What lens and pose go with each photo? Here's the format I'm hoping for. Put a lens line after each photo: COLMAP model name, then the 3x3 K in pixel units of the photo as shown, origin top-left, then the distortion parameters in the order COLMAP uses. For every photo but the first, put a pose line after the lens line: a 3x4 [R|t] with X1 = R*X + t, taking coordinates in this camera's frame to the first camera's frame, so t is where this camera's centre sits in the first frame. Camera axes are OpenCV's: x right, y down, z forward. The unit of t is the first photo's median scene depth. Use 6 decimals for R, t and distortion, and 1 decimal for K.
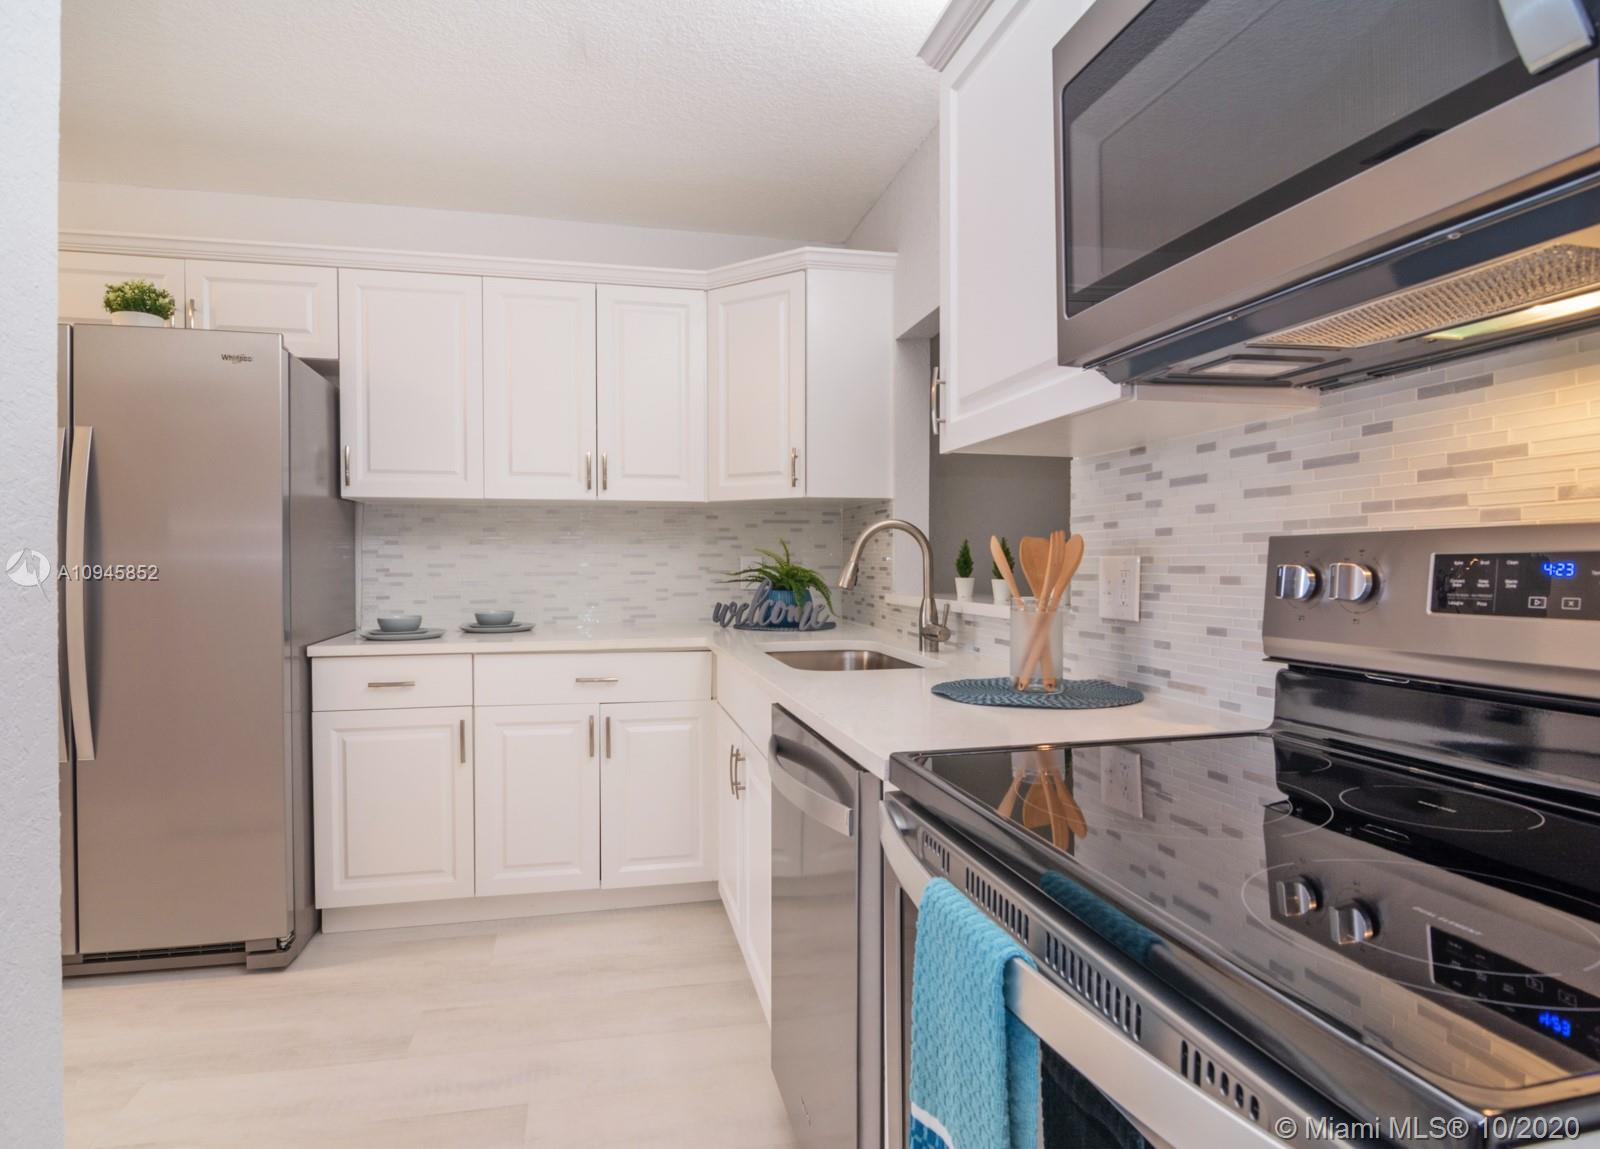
lens RADIAL K [[883.6, 0, 781.3], [0, 883.6, 573.3], [0, 0, 1]] dist [0.029497, -0.034079]
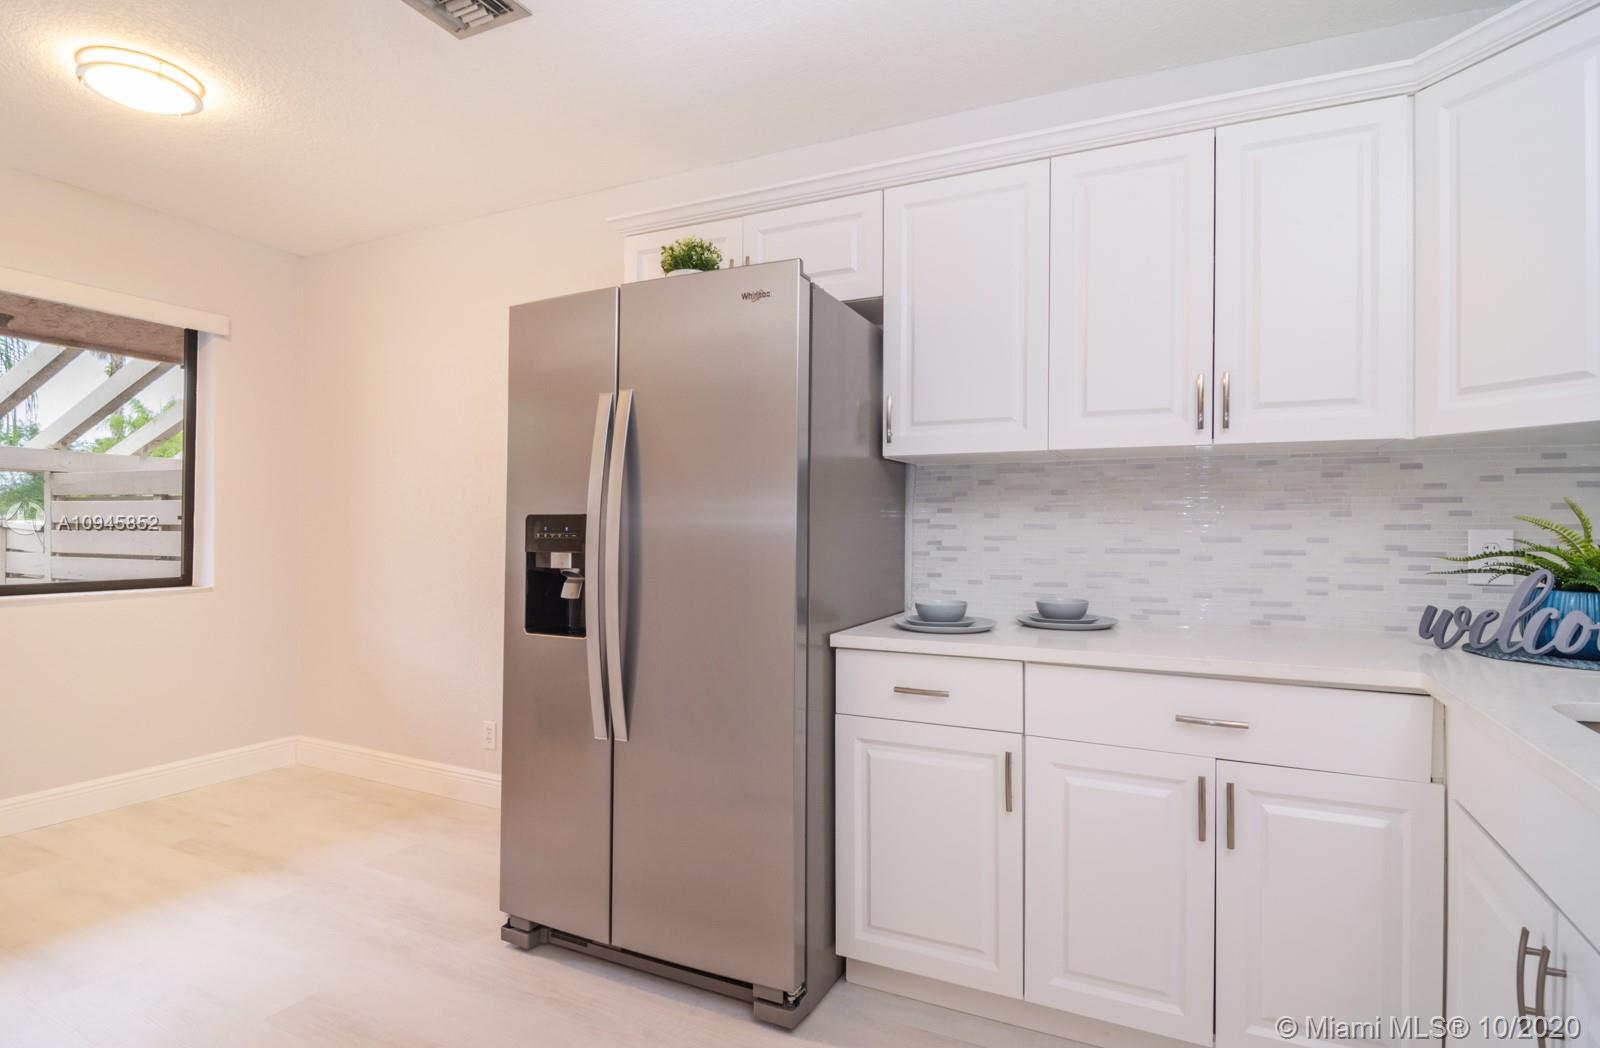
lens RADIAL K [[807.9, 0, 800.0], [0, 807.9, 524.0], [0, 0, 1]] dist [0.009901, -0.012424]
pose [[0.785524, 0.003633, -0.618820, -0.072120], [-0.016112, 0.999764, -0.014583, -0.008274], [0.618621, 0.021425, 0.785397, 0.317339]]
